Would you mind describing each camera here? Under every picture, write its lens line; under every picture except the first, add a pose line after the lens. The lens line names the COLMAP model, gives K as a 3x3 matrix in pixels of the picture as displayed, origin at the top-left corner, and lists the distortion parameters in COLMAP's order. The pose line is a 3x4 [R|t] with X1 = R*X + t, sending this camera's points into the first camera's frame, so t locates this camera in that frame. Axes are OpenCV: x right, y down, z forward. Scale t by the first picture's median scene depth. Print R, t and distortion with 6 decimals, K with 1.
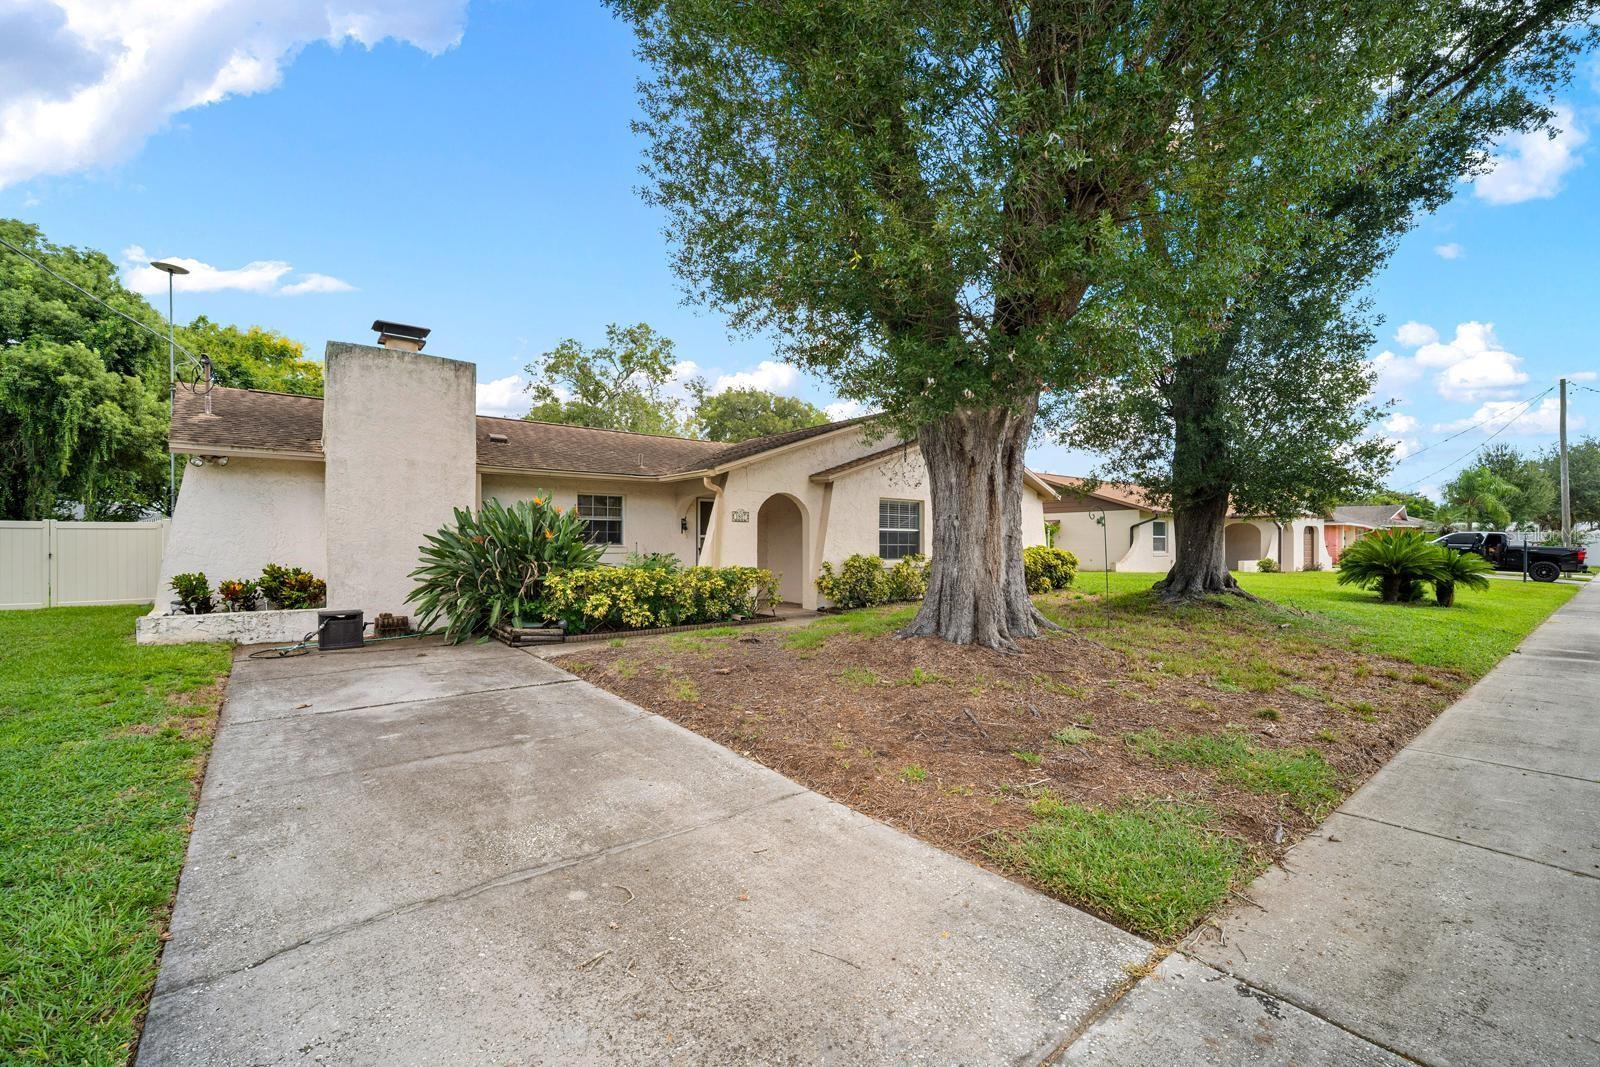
lens RADIAL K [[674.8, 0, 806.2], [0, 674.8, 547.8], [0, 0, 1]] dist [-0.013048, -0.000608]
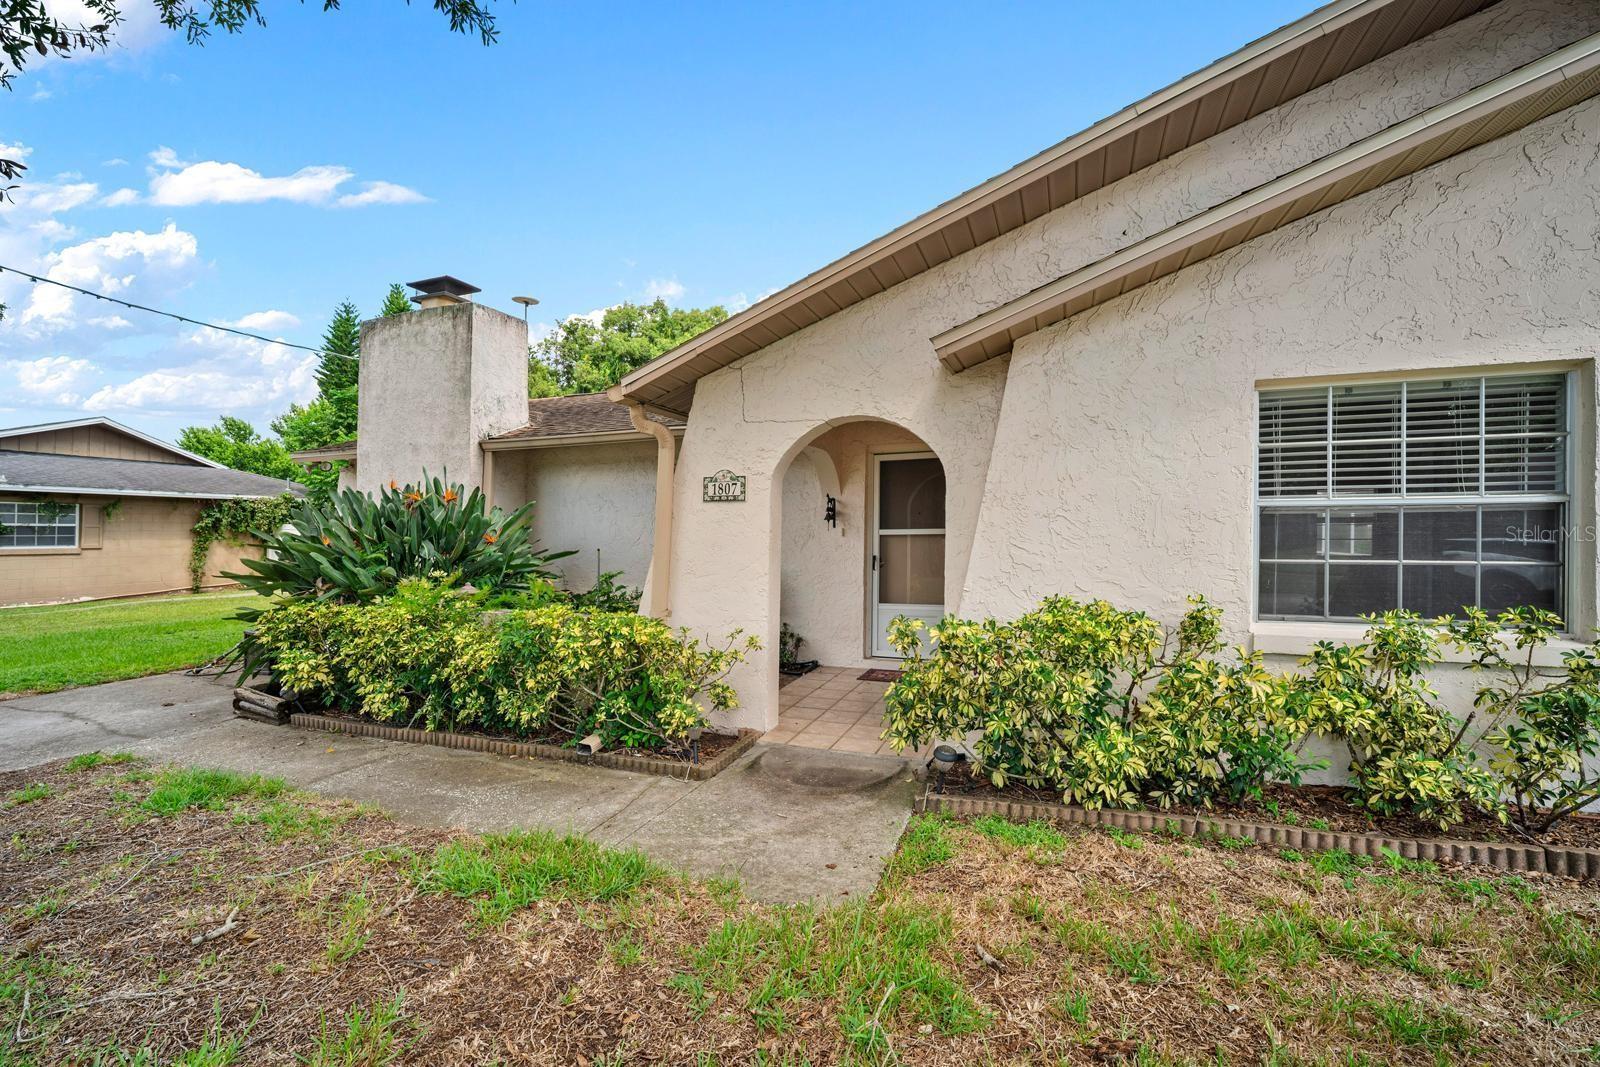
lens RADIAL K [[674.8, 0, 806.2], [0, 674.8, 547.8], [0, 0, 1]] dist [-0.013048, -0.000608]
pose [[0.505991, 0.014448, -0.862418, 0.267222], [0.001941, 0.999838, 0.017889, -0.016023], [0.862536, -0.010725, 0.505881, 0.775340]]
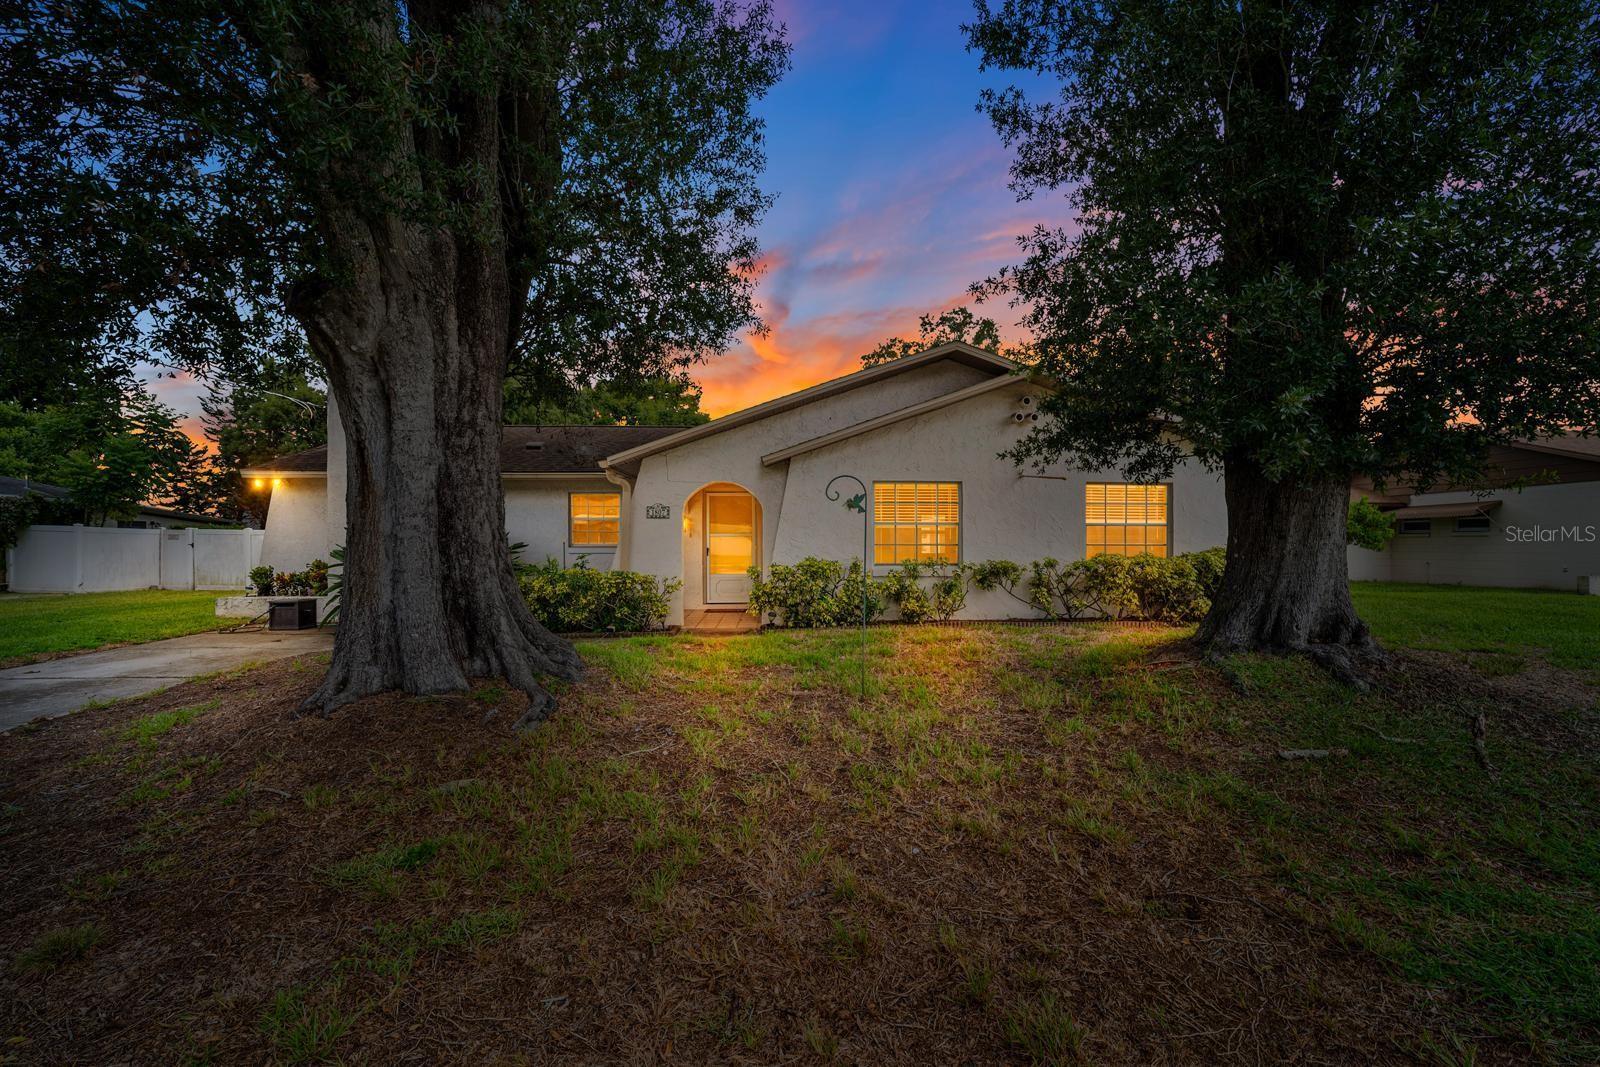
lens RADIAL K [[674.8, 0, 806.2], [0, 674.8, 547.8], [0, 0, 1]] dist [-0.013048, -0.000608]
pose [[0.810395, 0.002919, -0.585876, 0.529475], [-0.001111, 0.999993, 0.003446, -0.003219], [0.585883, -0.002142, 0.810393, 0.377222]]
